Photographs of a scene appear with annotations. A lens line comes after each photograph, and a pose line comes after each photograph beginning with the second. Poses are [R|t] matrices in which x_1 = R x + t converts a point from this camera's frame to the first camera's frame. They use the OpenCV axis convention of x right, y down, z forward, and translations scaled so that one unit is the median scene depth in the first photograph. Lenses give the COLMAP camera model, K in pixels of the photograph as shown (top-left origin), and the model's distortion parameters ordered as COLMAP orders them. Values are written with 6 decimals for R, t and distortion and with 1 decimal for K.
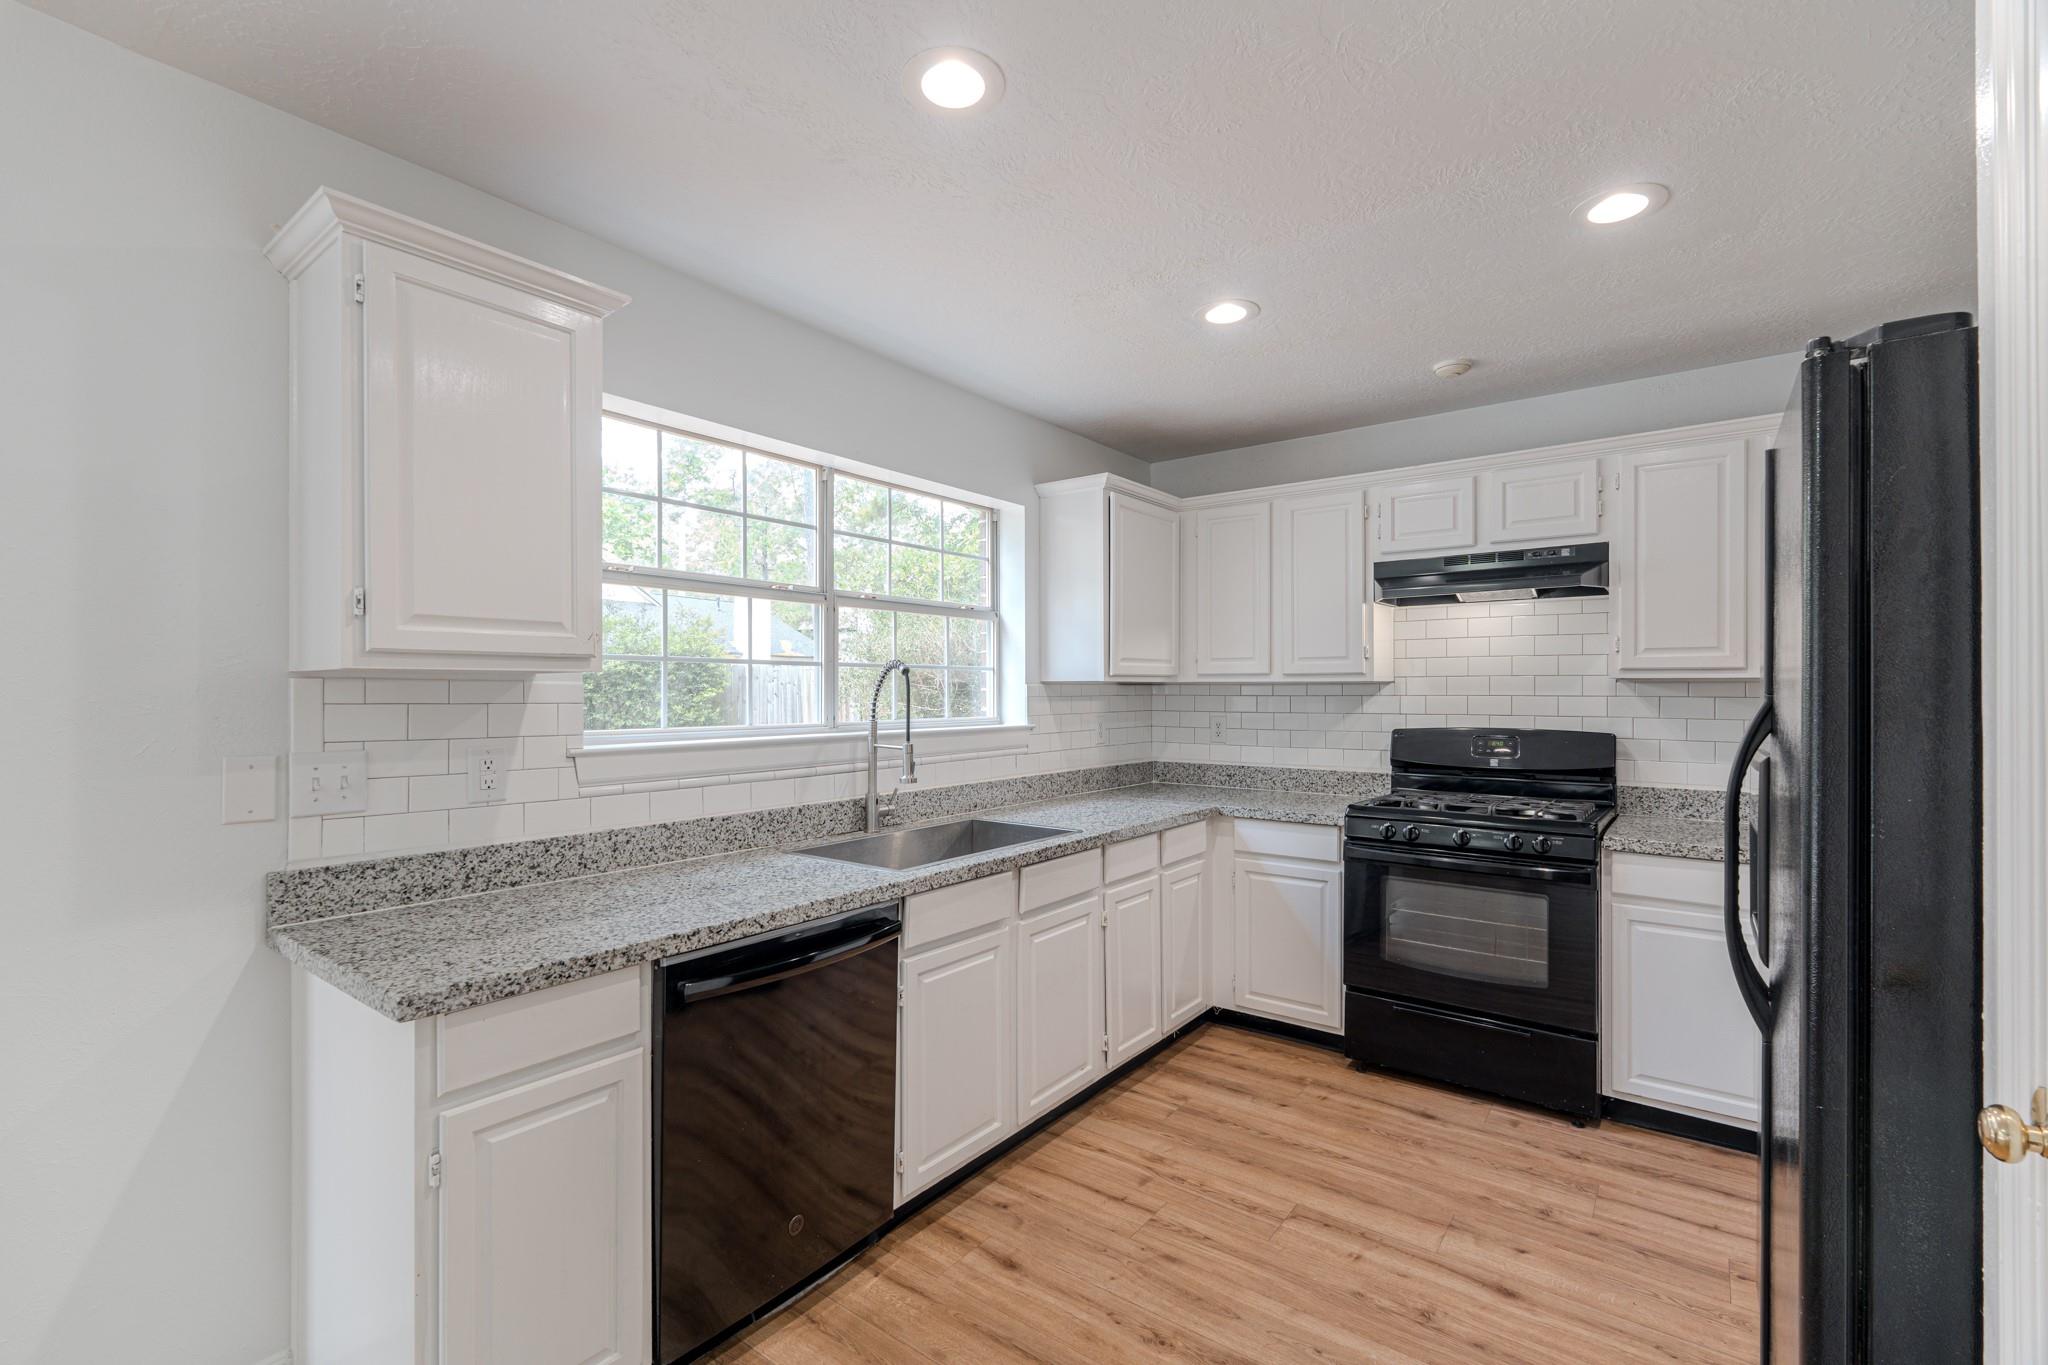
lens RADIAL K [[918.3, 0, 1013.3], [0, 918.3, 681.7], [0, 0, 1]] dist [-0.000162, 0.000108]
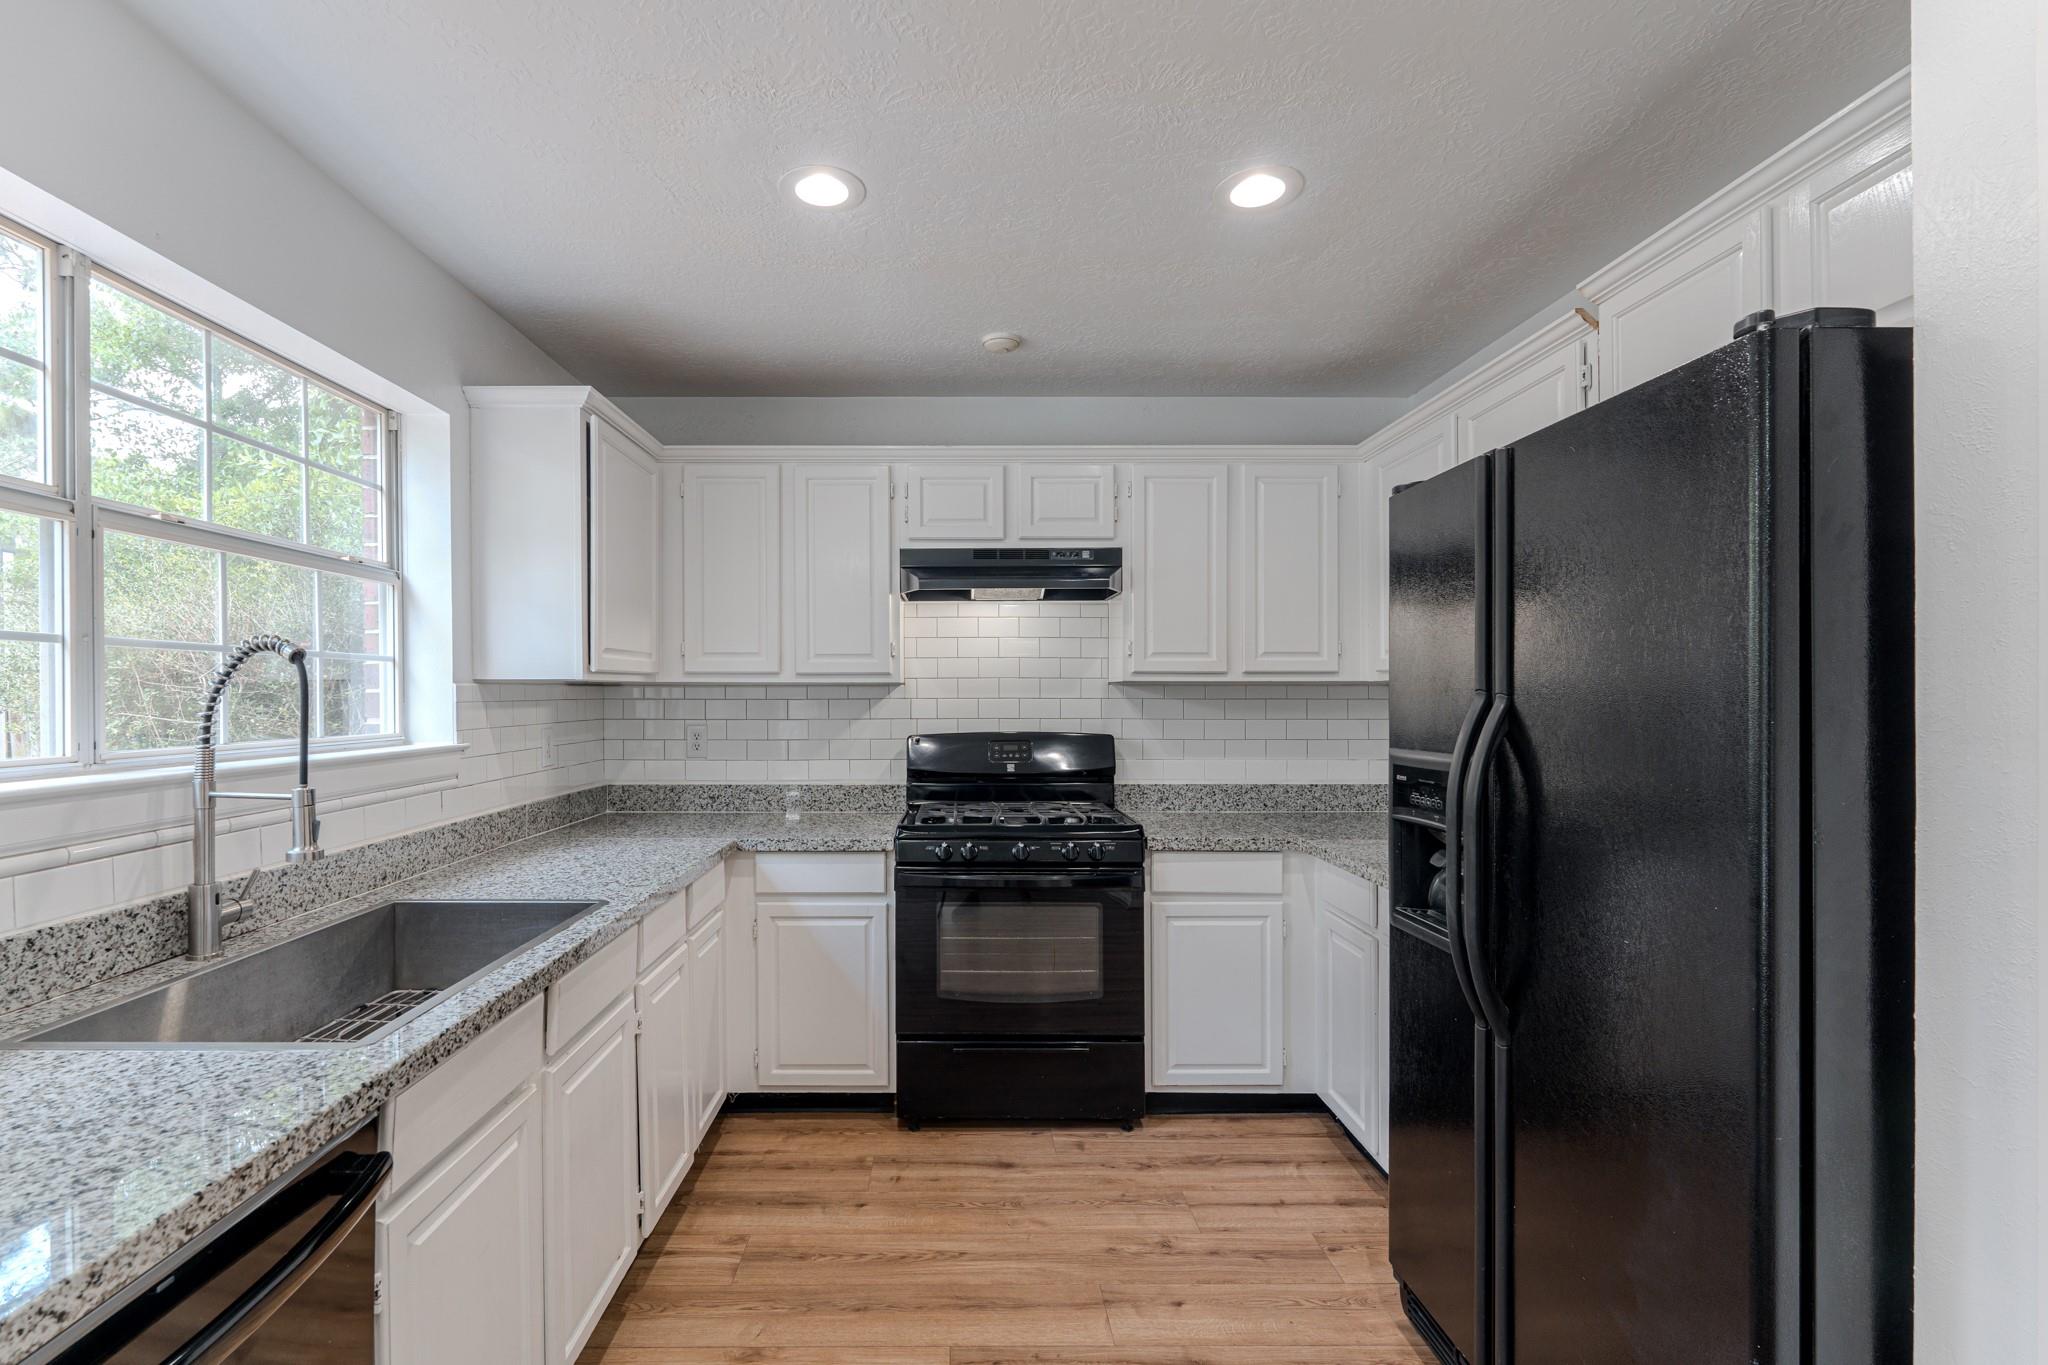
lens RADIAL K [[933.7, 0, 971.0], [0, 933.7, 696.7], [0, 0, 1]] dist [-0.004272, -0.000077]
pose [[0.787858, -0.001652, 0.615854, -0.123627], [-0.005351, 0.999940, 0.009528, 0.004810], [-0.615833, -0.010802, 0.787802, 0.275002]]
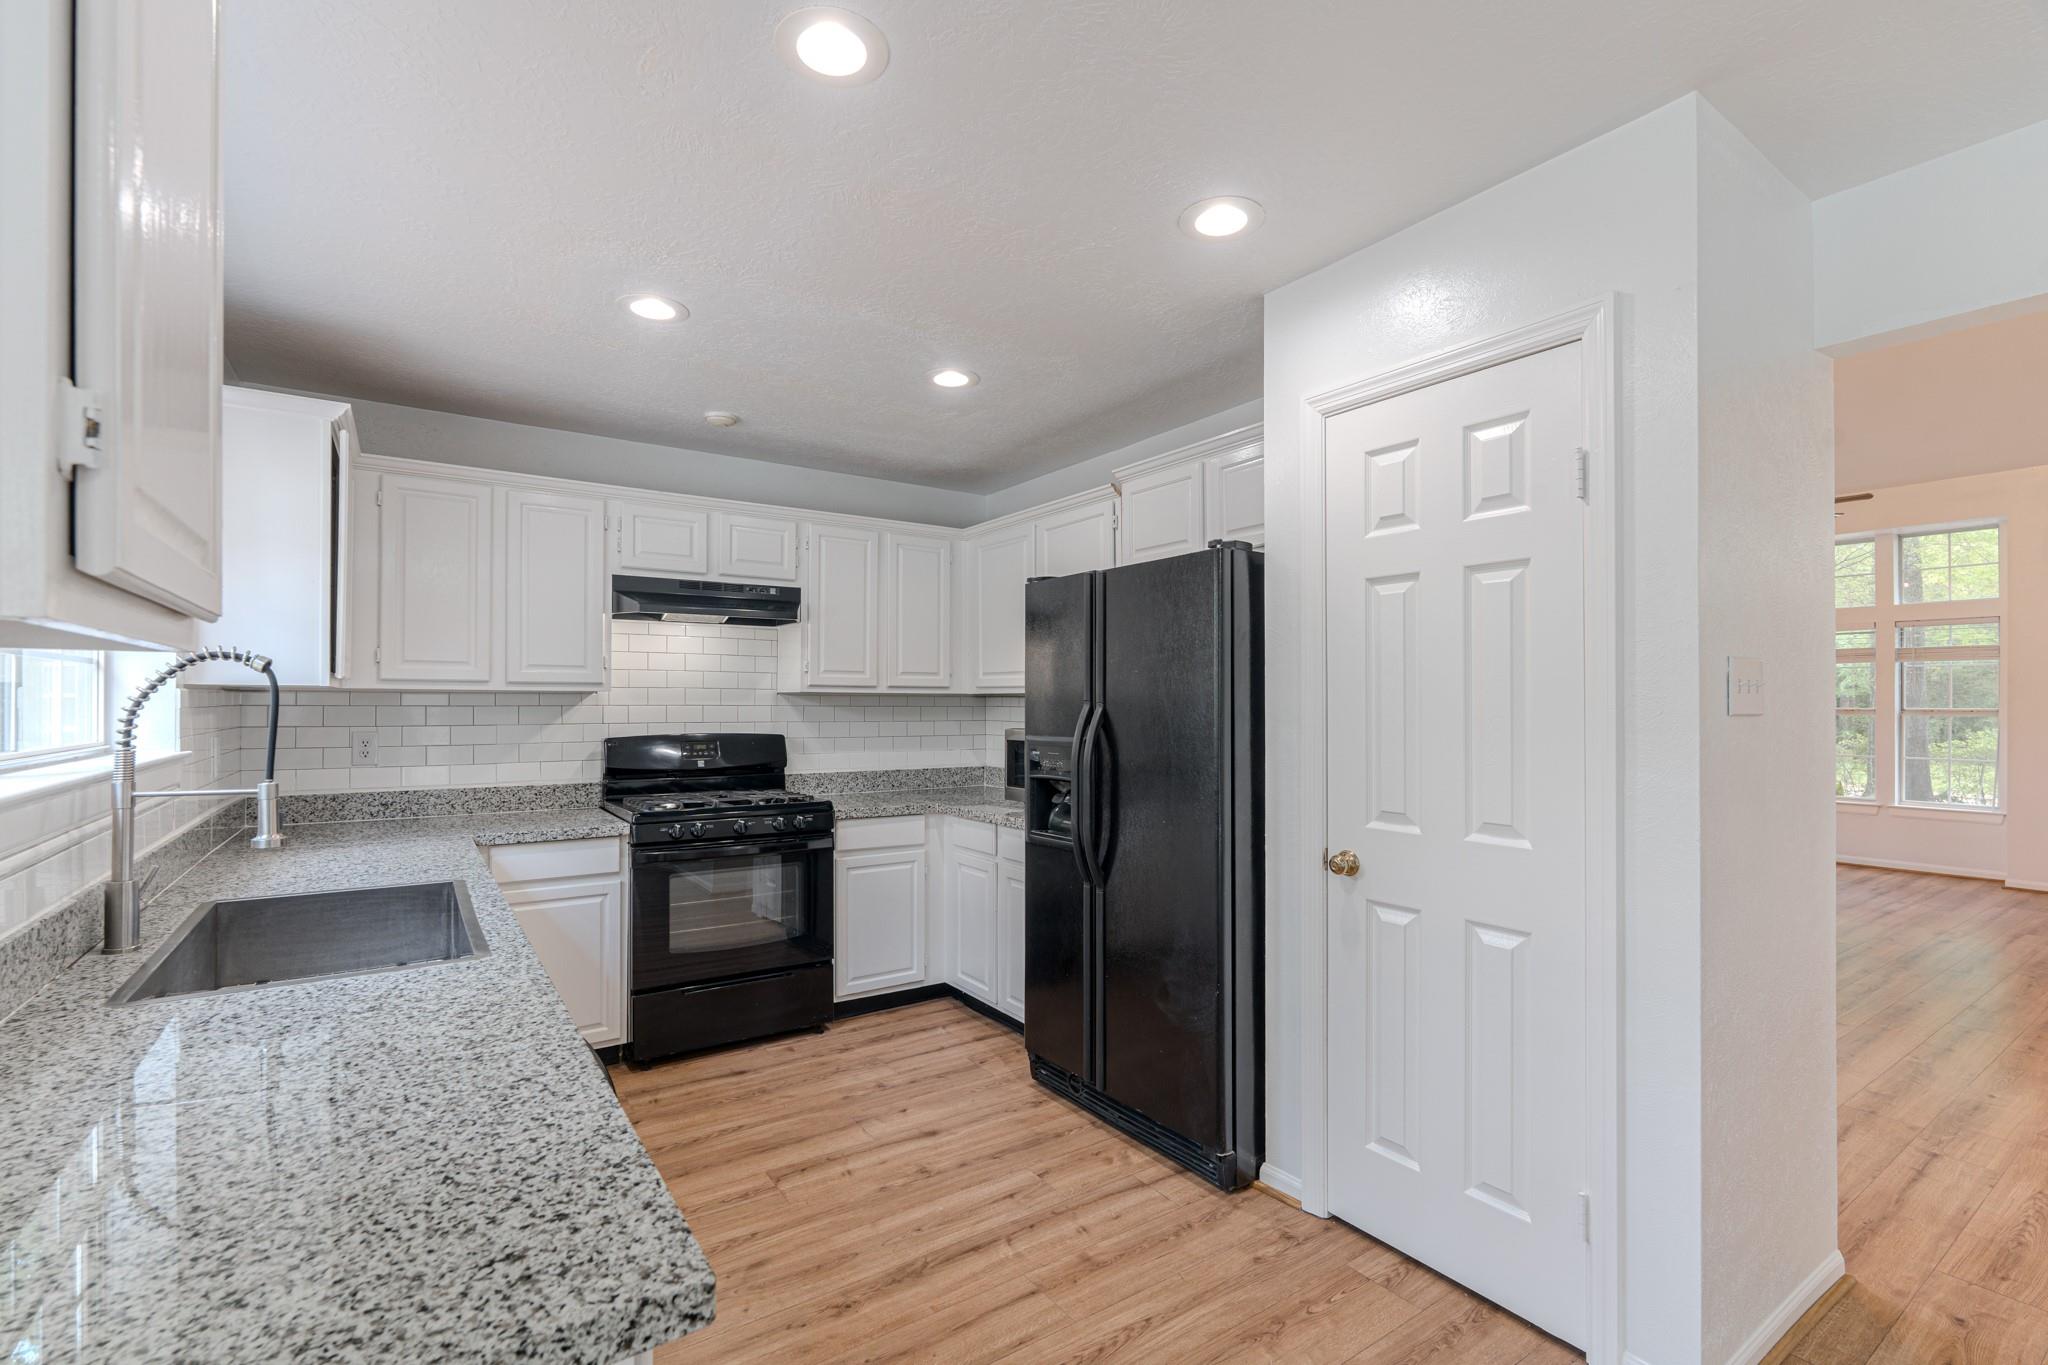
lens RADIAL K [[903.4, 0, 1034.7], [0, 903.4, 692.2], [0, 0, 1]] dist [0.000515, 0.000187]
pose [[0.306307, 0.012965, 0.951845, -0.462474], [-0.011903, 0.999881, -0.009789, 0.005203], [-0.951858, -0.008332, 0.306425, 0.278534]]
